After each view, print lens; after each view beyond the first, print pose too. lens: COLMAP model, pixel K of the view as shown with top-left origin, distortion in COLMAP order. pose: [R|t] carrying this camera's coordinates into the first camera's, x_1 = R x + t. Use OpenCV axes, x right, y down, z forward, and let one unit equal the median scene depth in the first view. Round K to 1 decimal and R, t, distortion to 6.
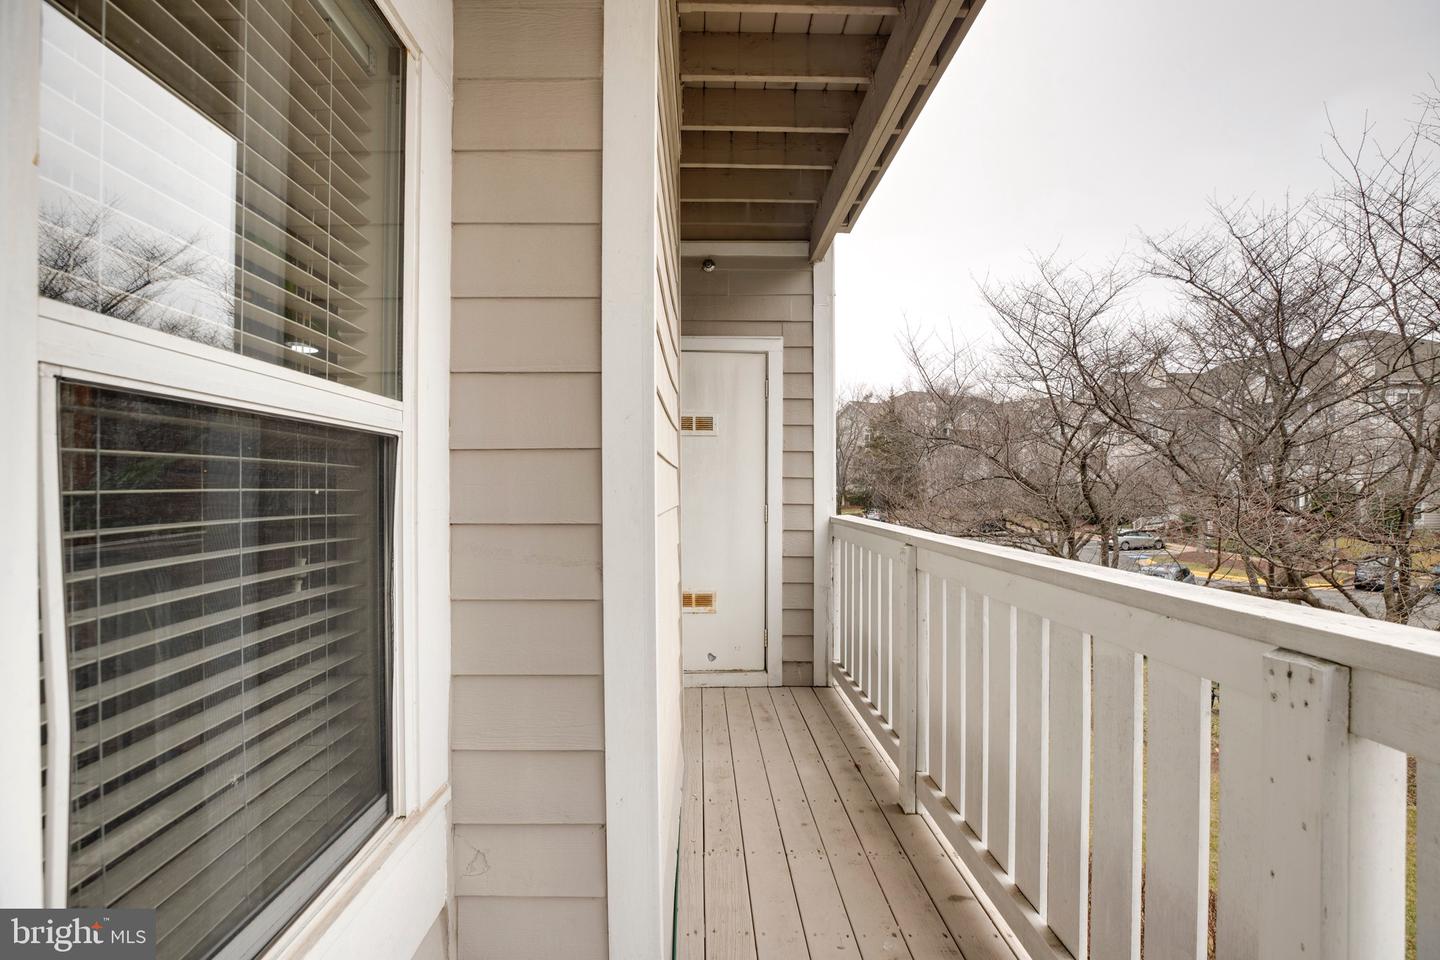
lens RADIAL K [[679.4, 0, 710.7], [0, 679.4, 479.0], [0, 0, 1]] dist [-0.019131, 0.001474]
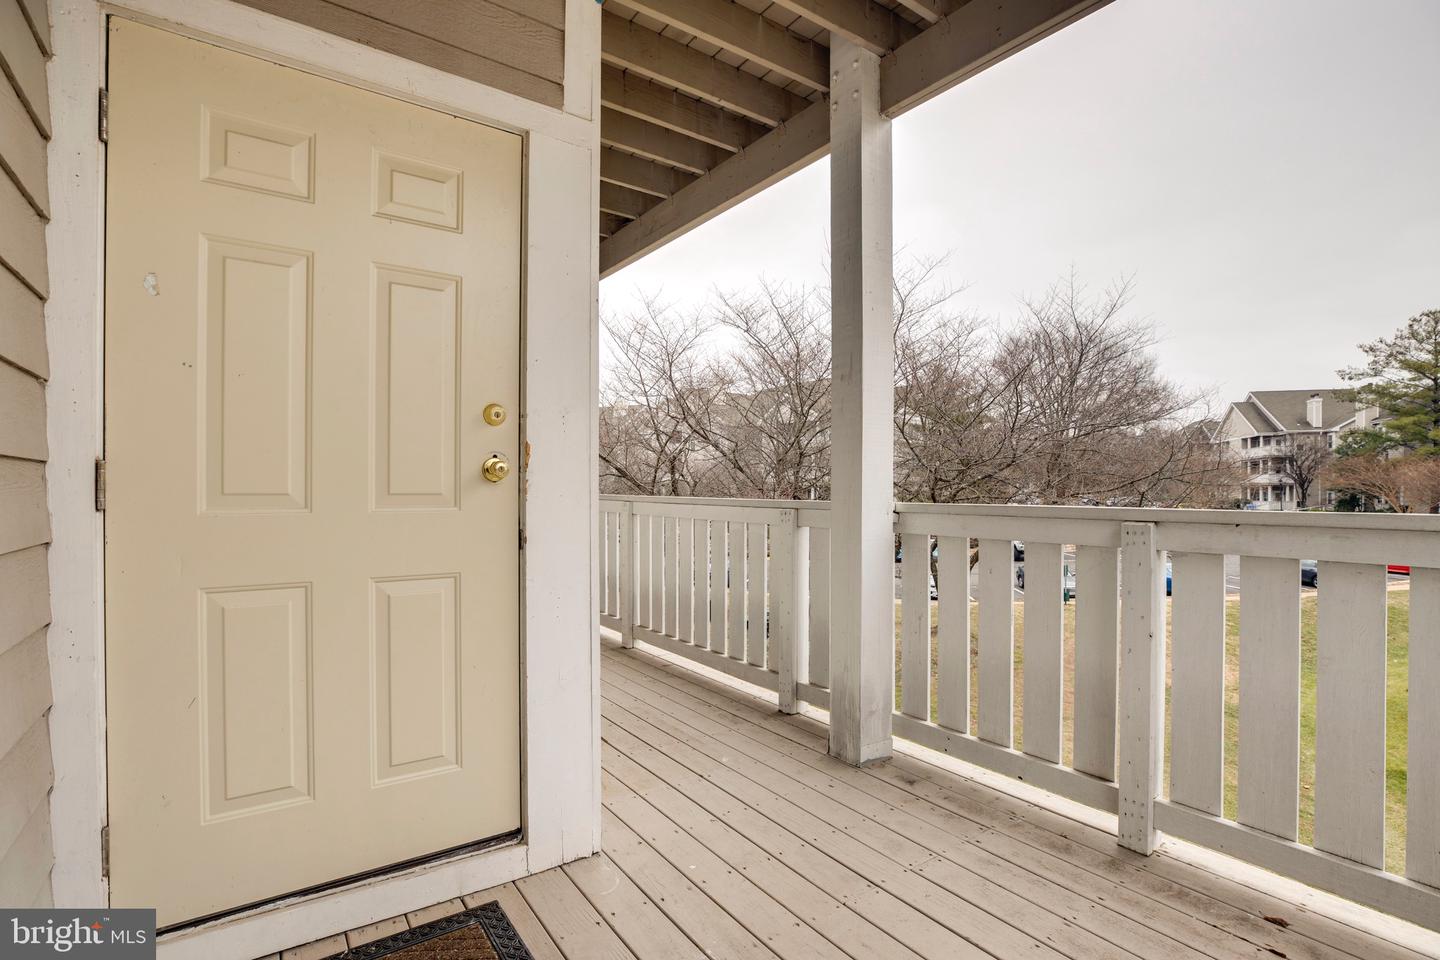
lens RADIAL K [[679.4, 0, 721.3], [0, 679.4, 484.4], [0, 0, 1]] dist [-0.019131, 0.001474]
pose [[0.831535, 0.005902, 0.555441, -0.080017], [-0.011291, 0.999917, 0.006278, 0.004195], [-0.555358, -0.011492, 0.831532, -0.102834]]
